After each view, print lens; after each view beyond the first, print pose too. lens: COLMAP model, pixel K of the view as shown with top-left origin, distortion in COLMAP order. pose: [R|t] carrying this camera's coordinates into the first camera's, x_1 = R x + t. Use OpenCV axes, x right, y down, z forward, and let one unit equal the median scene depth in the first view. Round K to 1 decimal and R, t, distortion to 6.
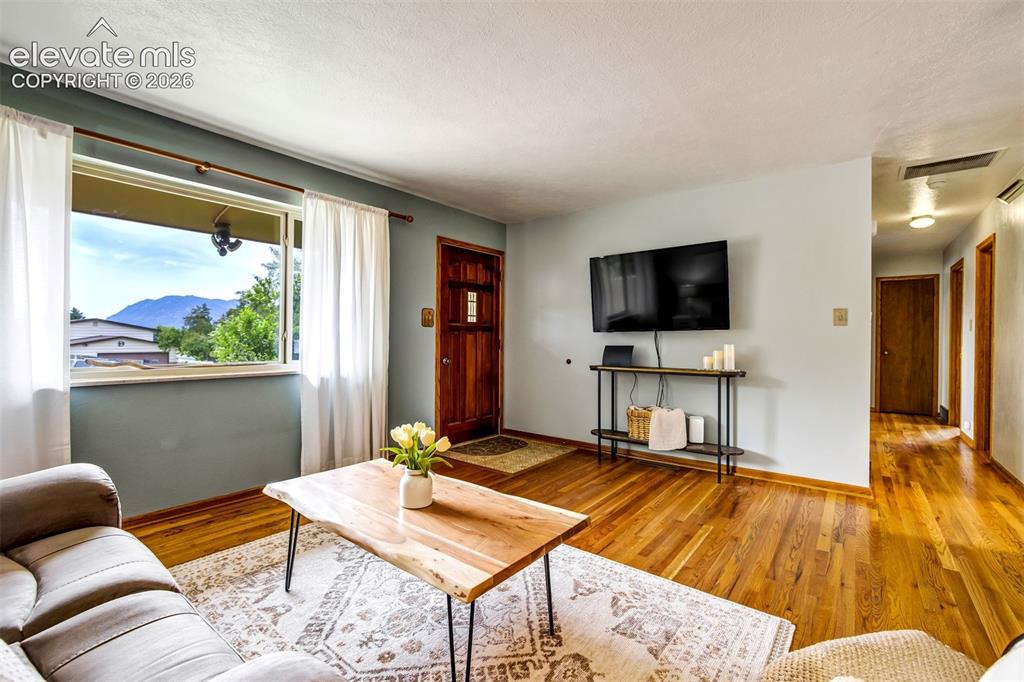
lens RADIAL K [[445.8, 0, 508.7], [0, 445.8, 342.6], [0, 0, 1]] dist [-0.011984, 0.000310]
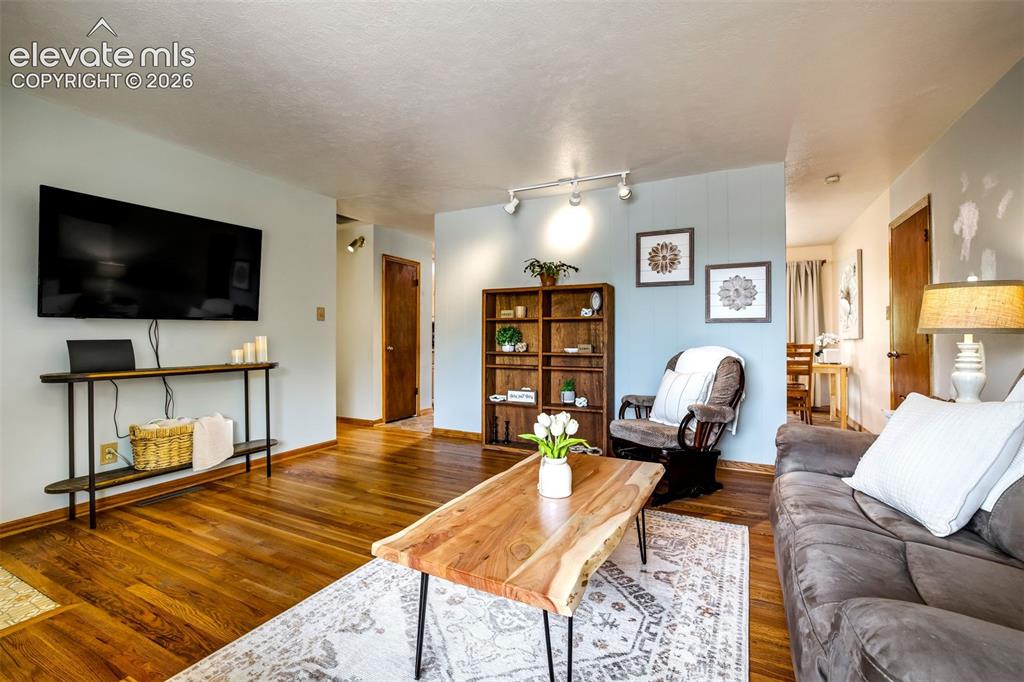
lens RADIAL K [[445.8, 0, 510.6], [0, 445.8, 336.8], [0, 0, 1]] dist [-0.011984, 0.000310]
pose [[-0.196274, -0.002277, 0.980546, -0.562278], [0.005451, 0.999979, 0.003413, 0.005113], [-0.980534, 0.006015, -0.196257, 0.626883]]
